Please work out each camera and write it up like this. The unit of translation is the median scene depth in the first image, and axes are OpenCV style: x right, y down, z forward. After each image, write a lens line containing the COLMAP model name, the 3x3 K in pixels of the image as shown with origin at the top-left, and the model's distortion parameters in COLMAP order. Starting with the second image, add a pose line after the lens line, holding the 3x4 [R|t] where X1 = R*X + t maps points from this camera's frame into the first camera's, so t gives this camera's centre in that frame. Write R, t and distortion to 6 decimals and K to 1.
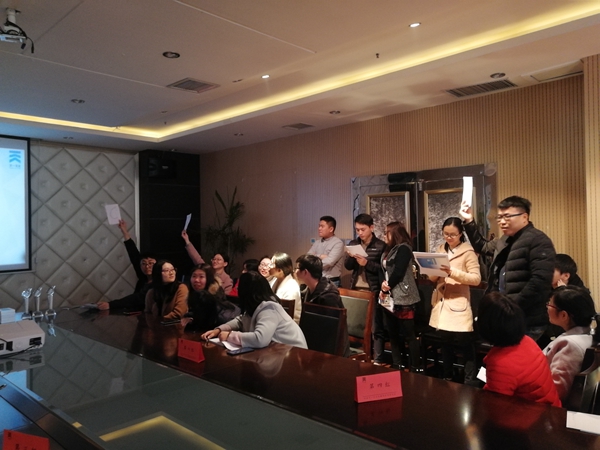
lens RADIAL K [[461.7, 0, 303.1], [0, 461.7, 220.6], [0, 0, 1]] dist [-0.026499, 0.054700]
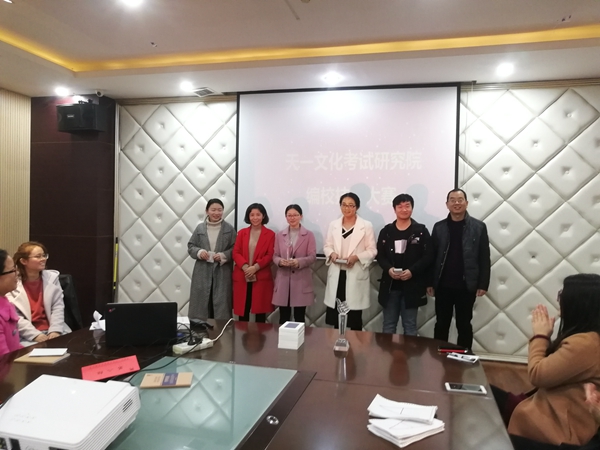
lens RADIAL K [[461.7, 0, 305.0], [0, 461.7, 218.9], [0, 0, 1]] dist [-0.026499, 0.054700]
pose [[0.488415, 0.056604, -0.870773, -0.077483], [-0.015410, 0.998298, 0.056250, -0.000048], [0.872475, -0.014055, 0.488456, 0.503909]]
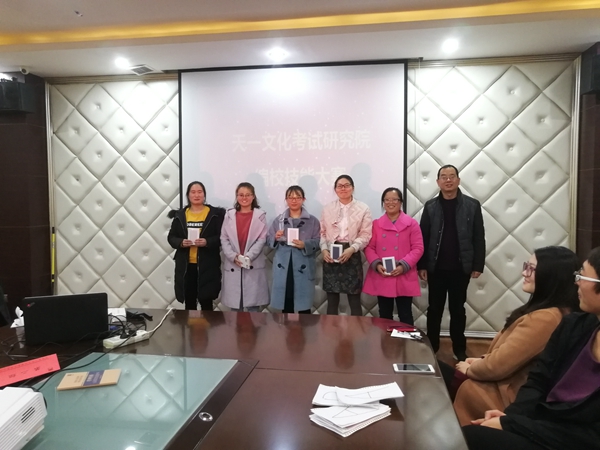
lens RADIAL K [[461.7, 0, 302.7], [0, 461.7, 220.1], [0, 0, 1]] dist [-0.026499, 0.054700]
pose [[0.567552, 0.071999, -0.820184, -0.090850], [0.006412, 0.995752, 0.091848, 0.005949], [0.823313, -0.057387, 0.564679, 0.525667]]
